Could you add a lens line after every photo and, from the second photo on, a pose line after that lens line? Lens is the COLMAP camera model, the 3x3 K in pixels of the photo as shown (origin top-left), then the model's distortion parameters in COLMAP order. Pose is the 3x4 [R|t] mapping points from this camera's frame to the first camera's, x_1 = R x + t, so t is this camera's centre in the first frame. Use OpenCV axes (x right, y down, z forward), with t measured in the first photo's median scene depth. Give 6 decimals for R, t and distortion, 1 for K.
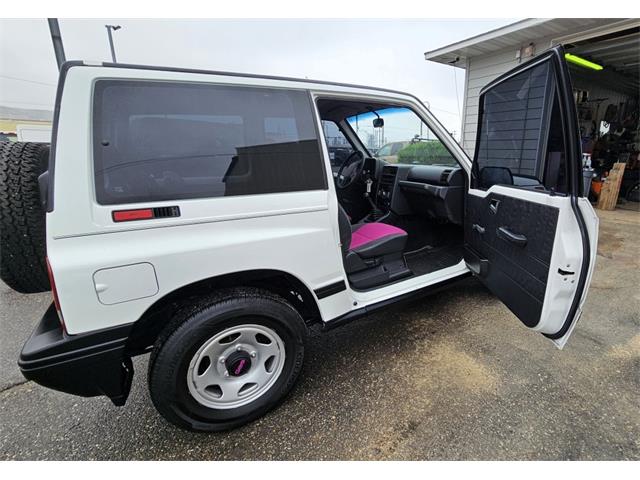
lens RADIAL K [[320.3, 0, 394.0], [0, 320.3, 229.4], [0, 0, 1]] dist [0.004848, 0.001251]
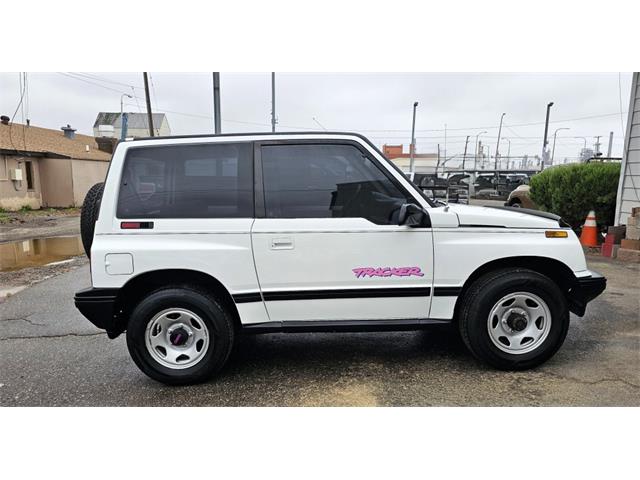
lens RADIAL K [[427.7, 0, 317.1], [0, 427.7, 235.2], [0, 0, 1]] dist [0.045332, -0.008862]
pose [[0.825434, 0.069771, -0.560171, 0.983745], [-0.127081, 0.989827, -0.063972, 0.020880], [0.550009, 0.123992, 0.825903, -0.258334]]
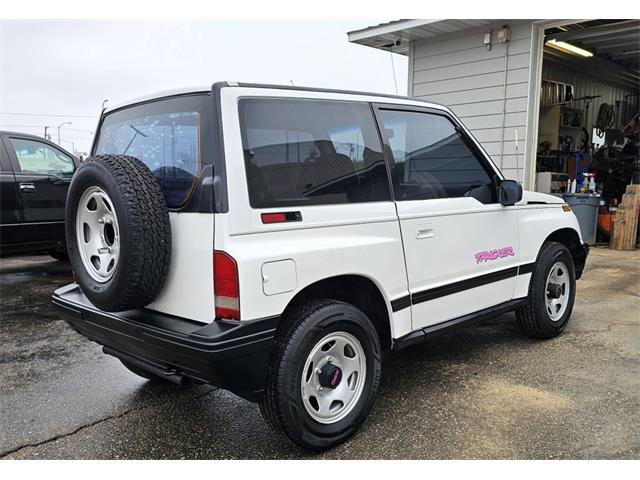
lens RADIAL K [[592.9, 0, 321.5], [0, 592.9, 253.9], [0, 0, 1]] dist [0.055723, 0.000000]
pose [[0.988365, -0.035666, 0.147860, -0.726157], [0.053100, 0.991864, -0.115697, 0.245255], [-0.142531, 0.122202, 0.982218, -0.765690]]
